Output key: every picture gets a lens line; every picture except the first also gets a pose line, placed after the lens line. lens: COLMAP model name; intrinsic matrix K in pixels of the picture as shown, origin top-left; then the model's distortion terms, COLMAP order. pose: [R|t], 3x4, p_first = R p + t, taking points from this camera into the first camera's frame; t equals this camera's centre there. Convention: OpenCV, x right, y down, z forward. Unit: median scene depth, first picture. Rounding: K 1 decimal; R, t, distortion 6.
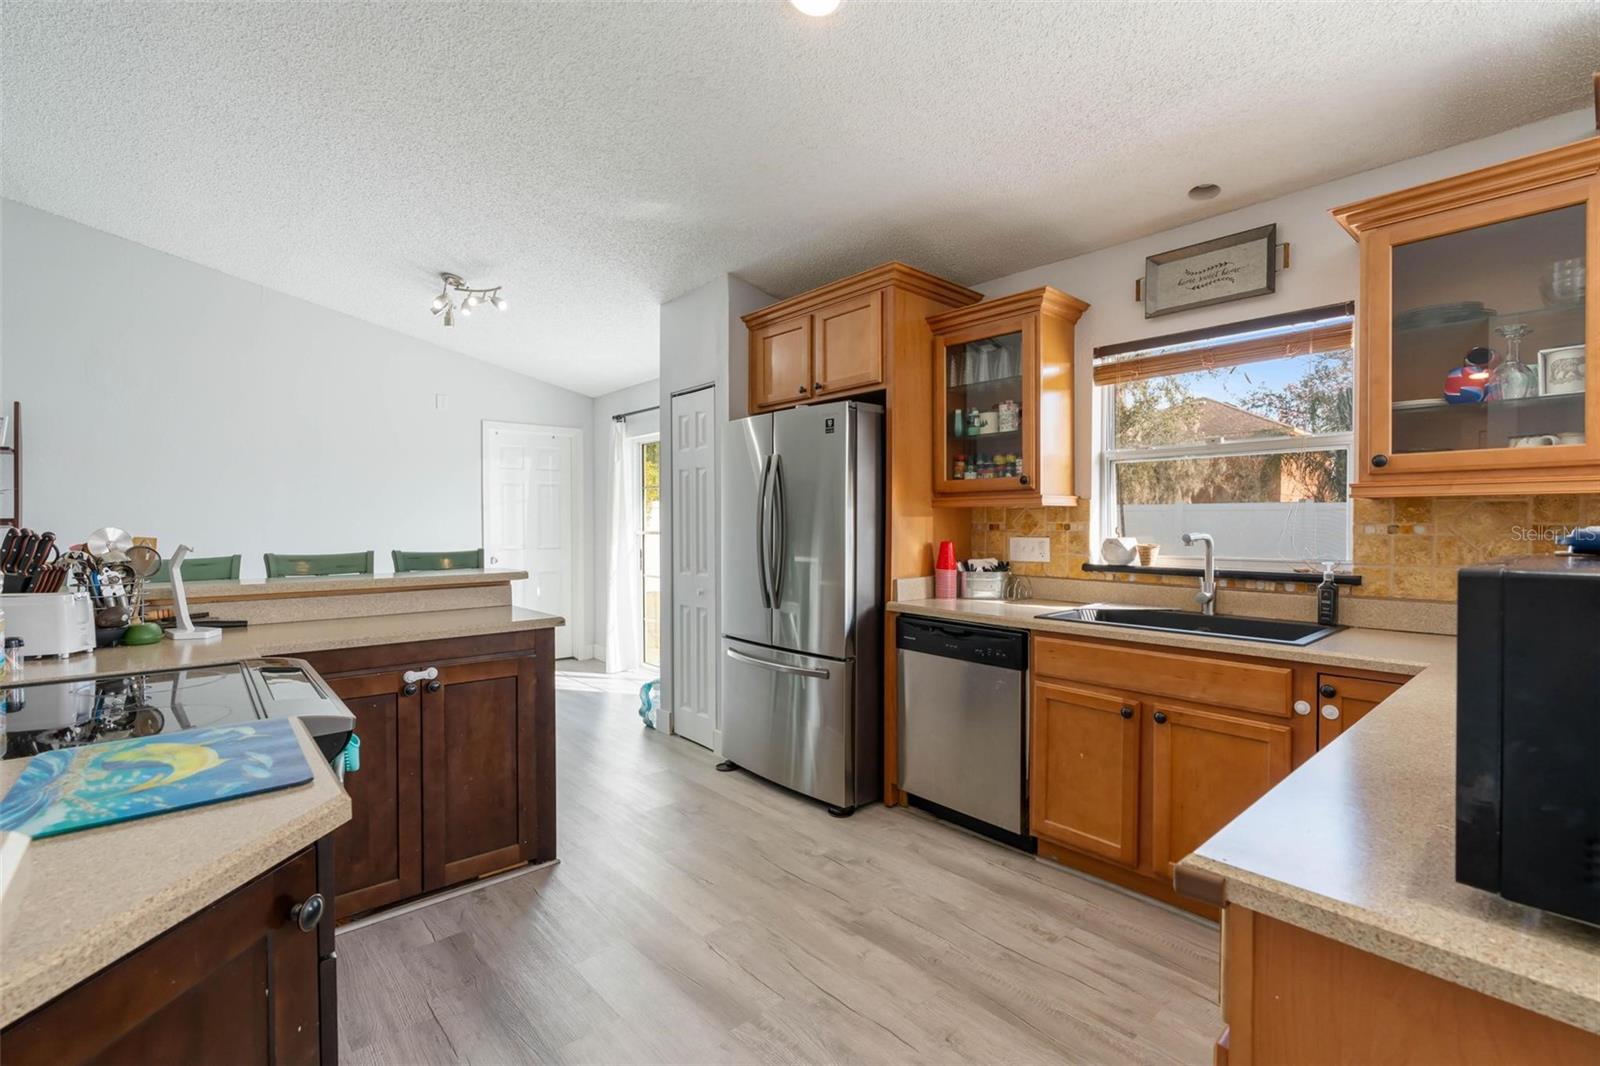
lens RADIAL K [[717.3, 0, 798.2], [0, 717.3, 528.6], [0, 0, 1]] dist [-0.008746, 0.003865]
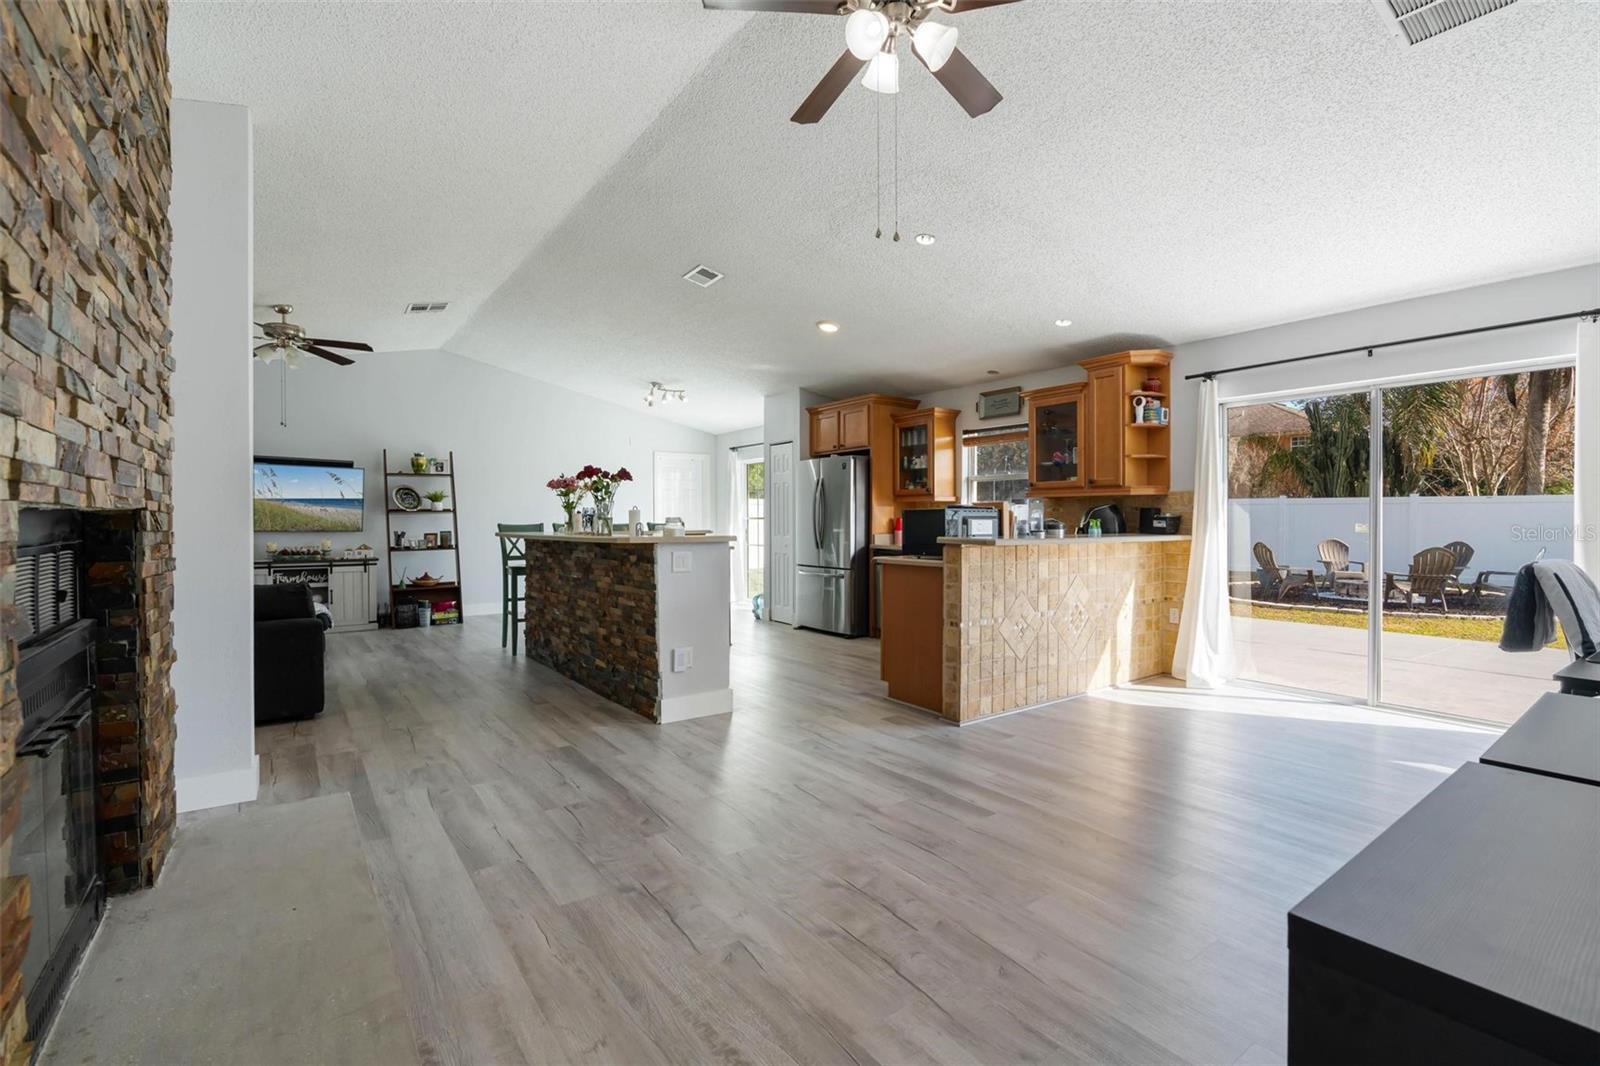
lens RADIAL K [[717.3, 0, 798.2], [0, 717.3, 528.6], [0, 0, 1]] dist [-0.008746, 0.003865]
pose [[0.995155, 0.001316, -0.098312, 0.117002], [-0.000883, 0.999990, 0.004445, 0.042350], [0.098317, -0.004336, 0.995146, -1.212031]]
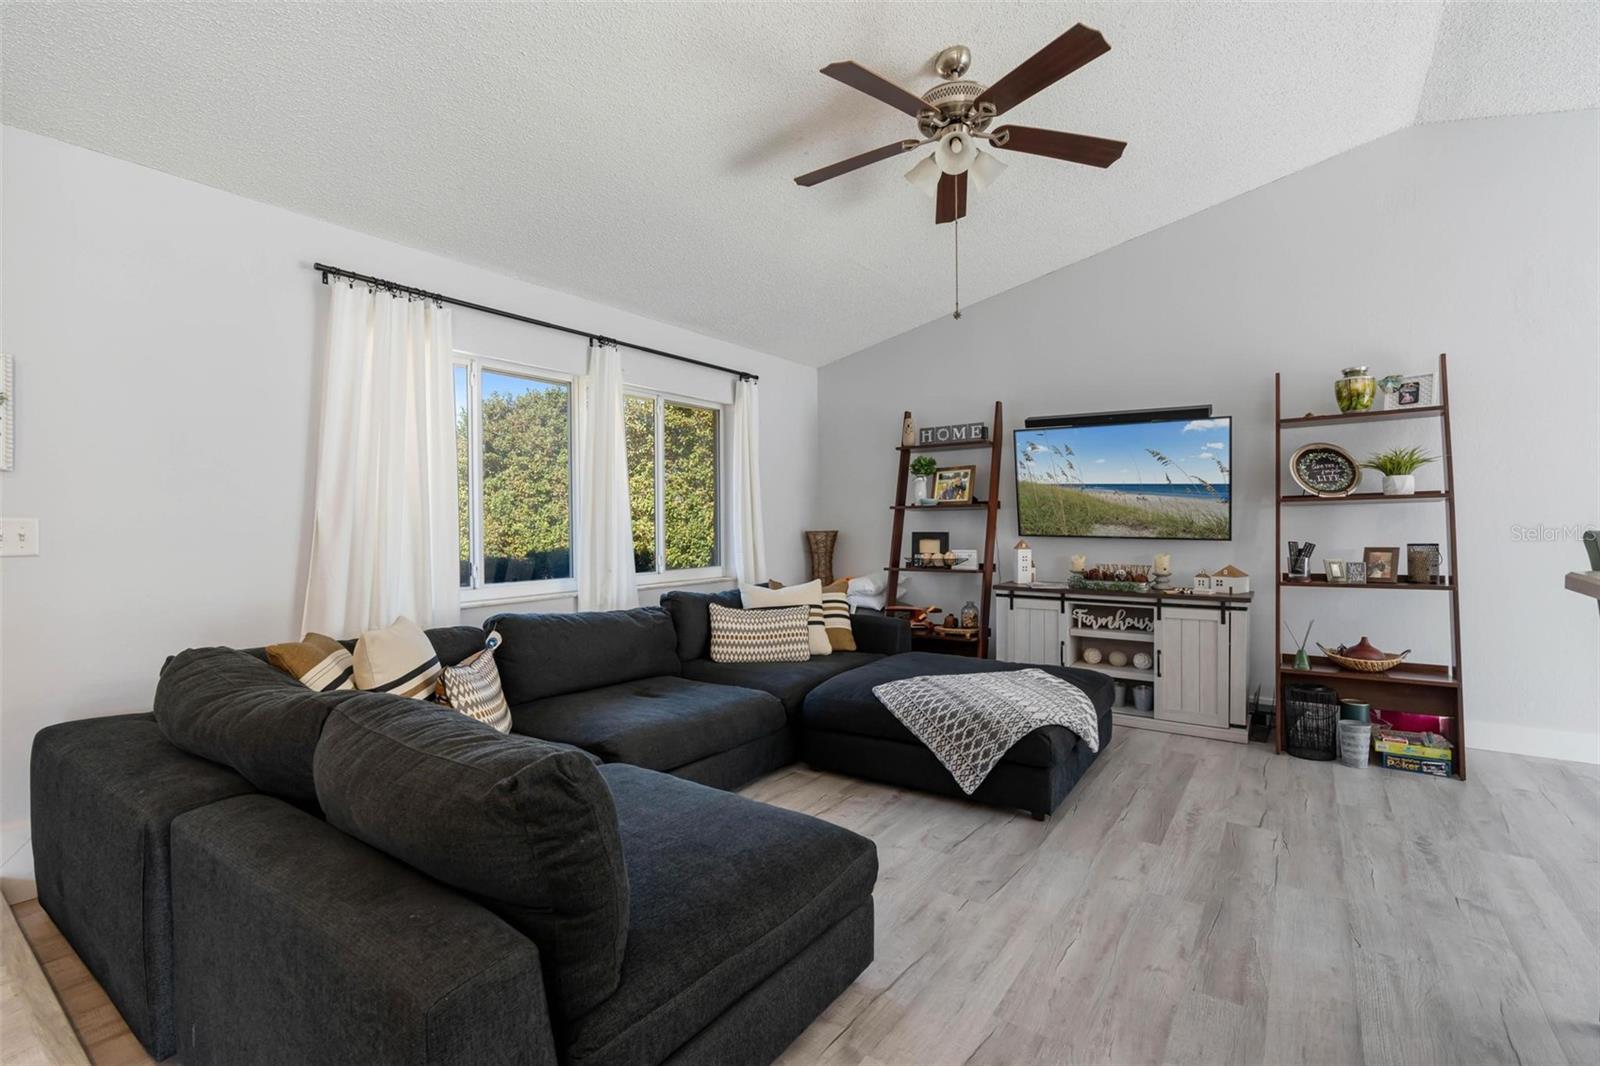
lens RADIAL K [[713.6, 0, 800.0], [0, 713.6, 533.0], [0, 0, 1]] dist [-0.007195, 0.001183]
pose [[0.225289, 0.015479, -0.974169, -0.565751], [0.000360, 0.999872, 0.015971, 0.030990], [0.974292, -0.003949, 0.225254, 0.070669]]
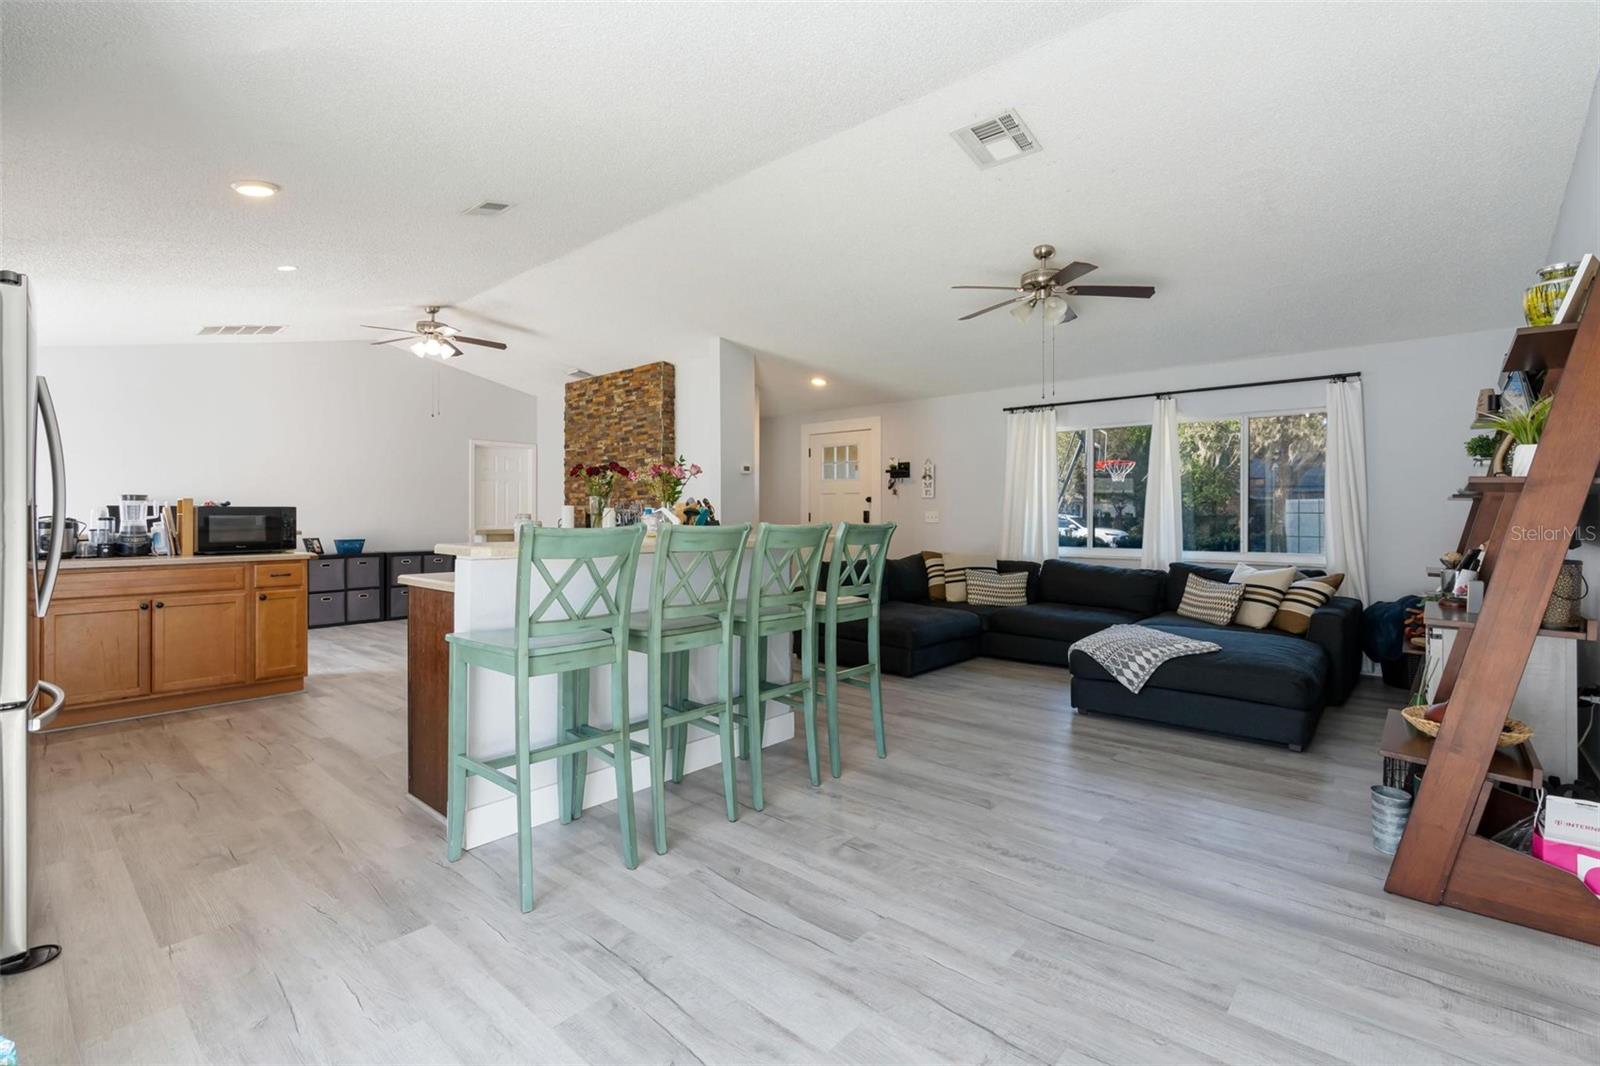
lens RADIAL K [[730.0, 0, 802.1], [0, 730.0, 512.9], [0, 0, 1]] dist [-0.002766, 0.000891]
pose [[-0.991959, 0.002565, -0.126535, -0.661699], [0.001911, 0.999984, 0.005288, 0.017847], [0.126546, 0.005004, -0.991948, 1.816245]]
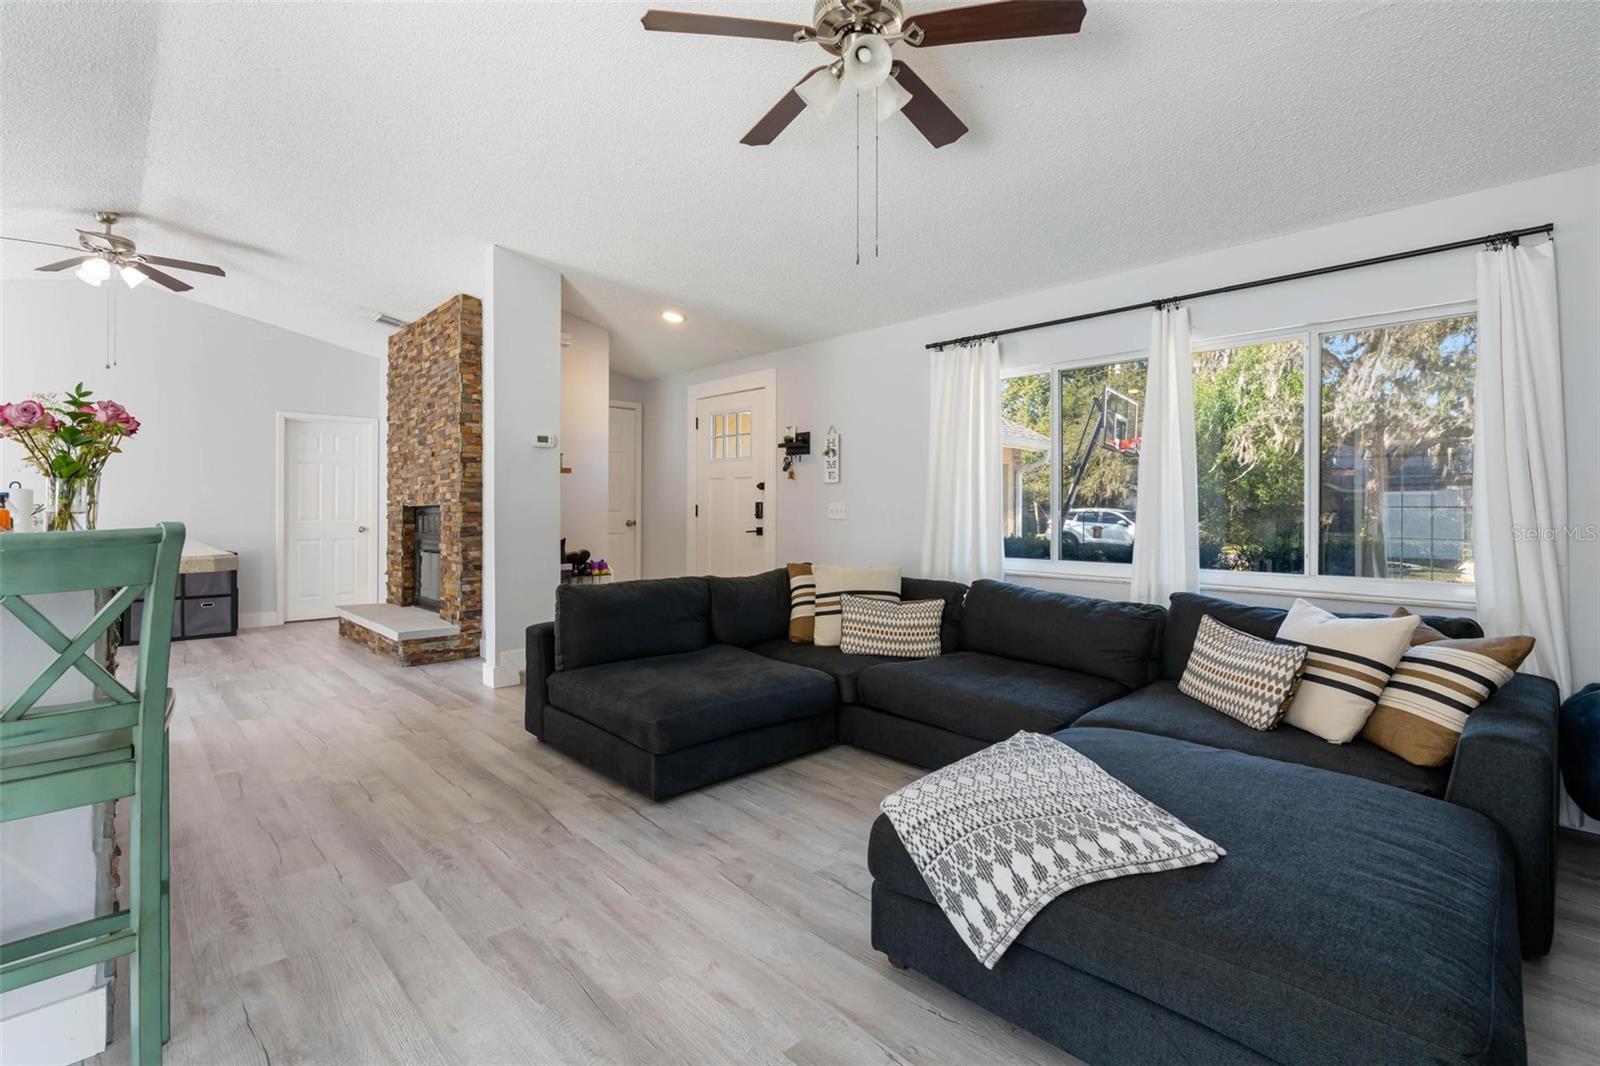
lens RADIAL K [[730.7, 0, 796.5], [0, 730.7, 507.6], [0, 0, 1]] dist [-0.004215, 0.000643]
pose [[-0.999277, 0.001108, -0.037995, -1.238877], [0.000893, 0.999983, 0.005679, 0.027974], [0.038001, 0.005641, -0.999262, 1.128880]]
